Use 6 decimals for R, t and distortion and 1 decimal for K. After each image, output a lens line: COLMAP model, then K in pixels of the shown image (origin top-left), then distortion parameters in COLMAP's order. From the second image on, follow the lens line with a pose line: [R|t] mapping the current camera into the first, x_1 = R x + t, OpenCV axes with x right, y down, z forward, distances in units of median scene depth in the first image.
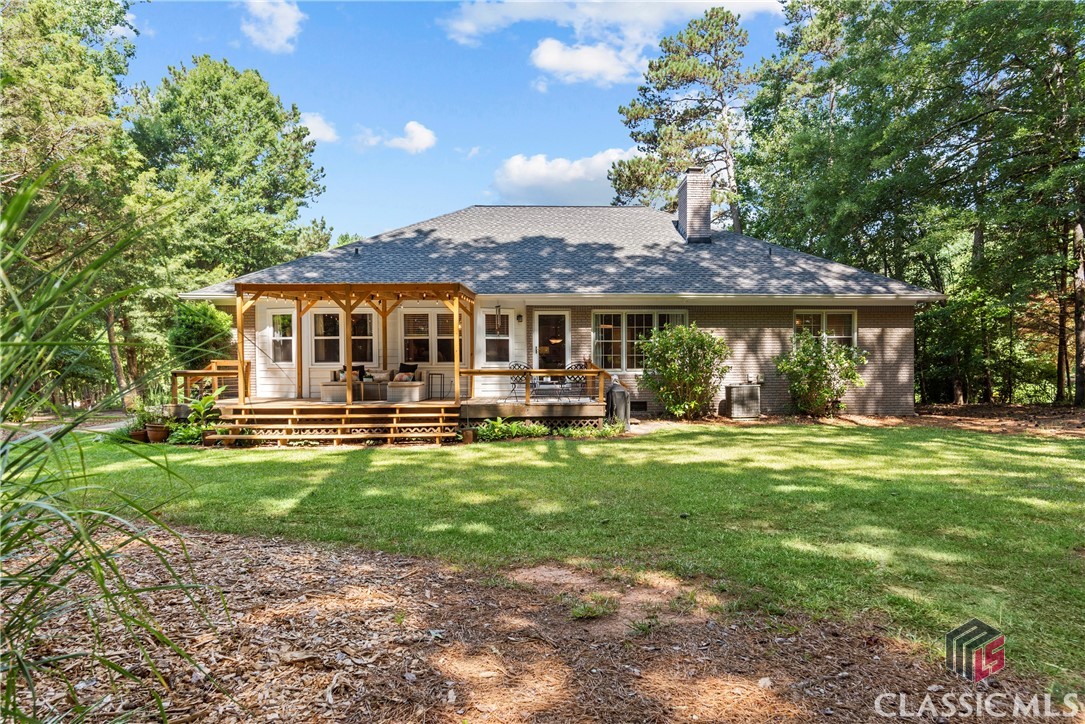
lens RADIAL K [[623.0, 0, 530.0], [0, 623.0, 381.8], [0, 0, 1]] dist [-0.010015, 0.003609]
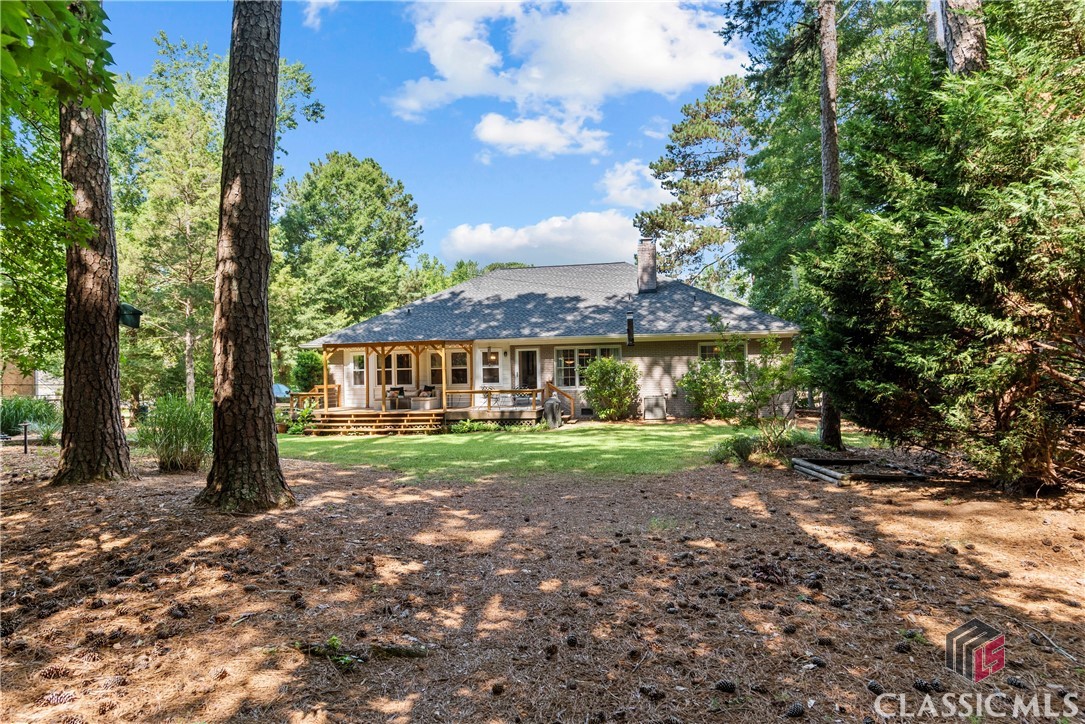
lens RADIAL K [[623.0, 0, 543.5], [0, 623.0, 364.8], [0, 0, 1]] dist [-0.010015, 0.003609]
pose [[0.980338, -0.017614, -0.196537, 0.364481], [0.010861, 0.999315, -0.035382, -0.020721], [0.197025, 0.032552, 0.979858, -0.454293]]
